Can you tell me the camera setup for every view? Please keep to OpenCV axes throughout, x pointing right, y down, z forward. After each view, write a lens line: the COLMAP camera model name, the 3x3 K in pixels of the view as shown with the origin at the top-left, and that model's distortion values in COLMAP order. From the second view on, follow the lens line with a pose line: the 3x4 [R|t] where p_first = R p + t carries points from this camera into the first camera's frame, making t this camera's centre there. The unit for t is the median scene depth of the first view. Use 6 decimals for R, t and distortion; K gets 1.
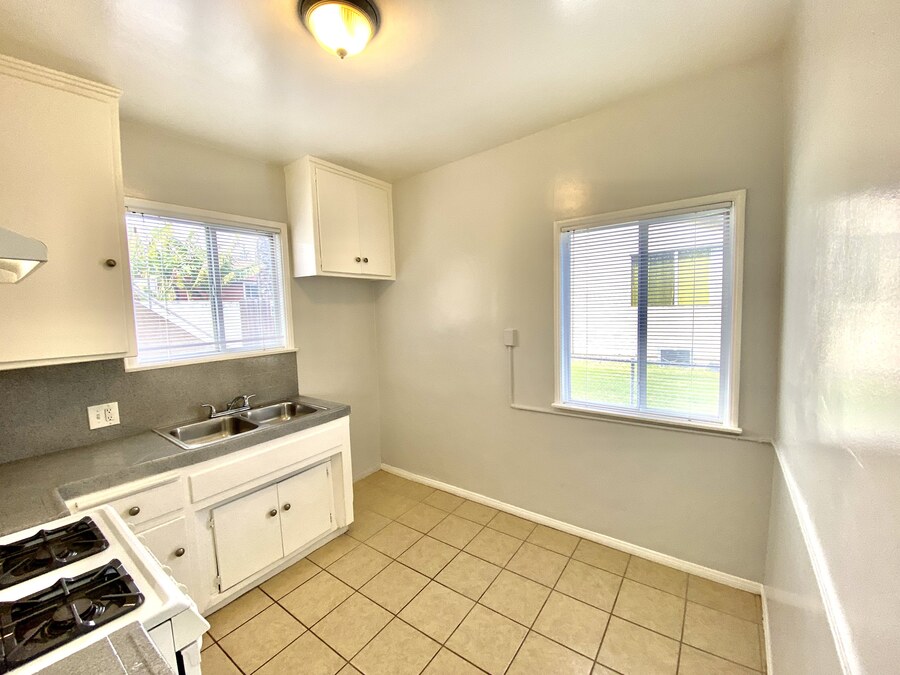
lens RADIAL K [[365.7, 0, 450.0], [0, 365.7, 337.5], [0, 0, 1]] dist [0.032720, -0.028233]
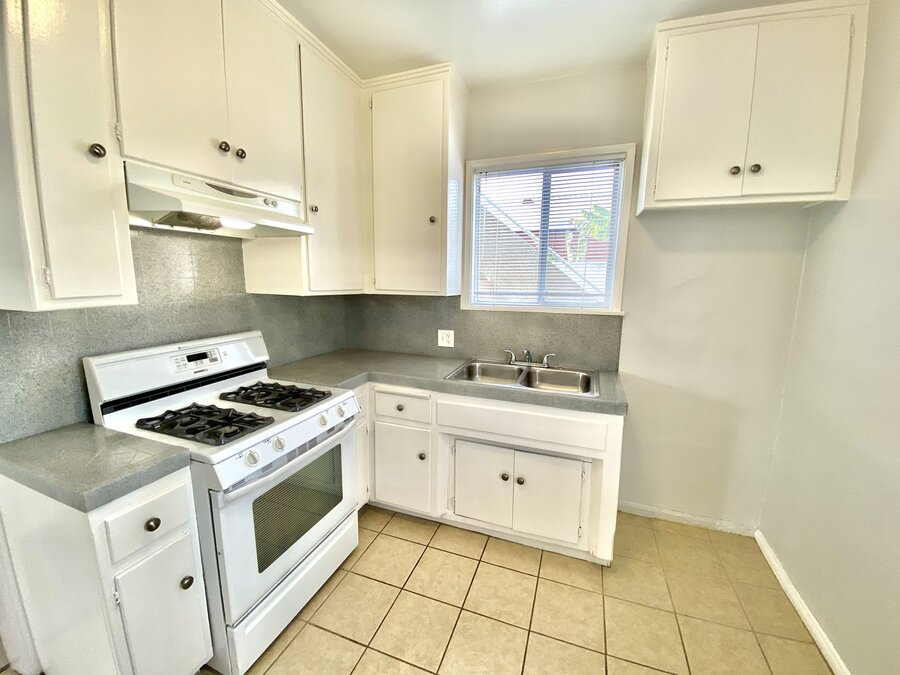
lens RADIAL K [[365.7, 0, 450.0], [0, 365.7, 337.5], [0, 0, 1]] dist [0.032720, -0.028233]
pose [[0.273586, 0.186421, -0.943609, 0.288423], [-0.096641, 0.981401, 0.165867, -0.013205], [0.956980, 0.045812, 0.286513, 0.565761]]
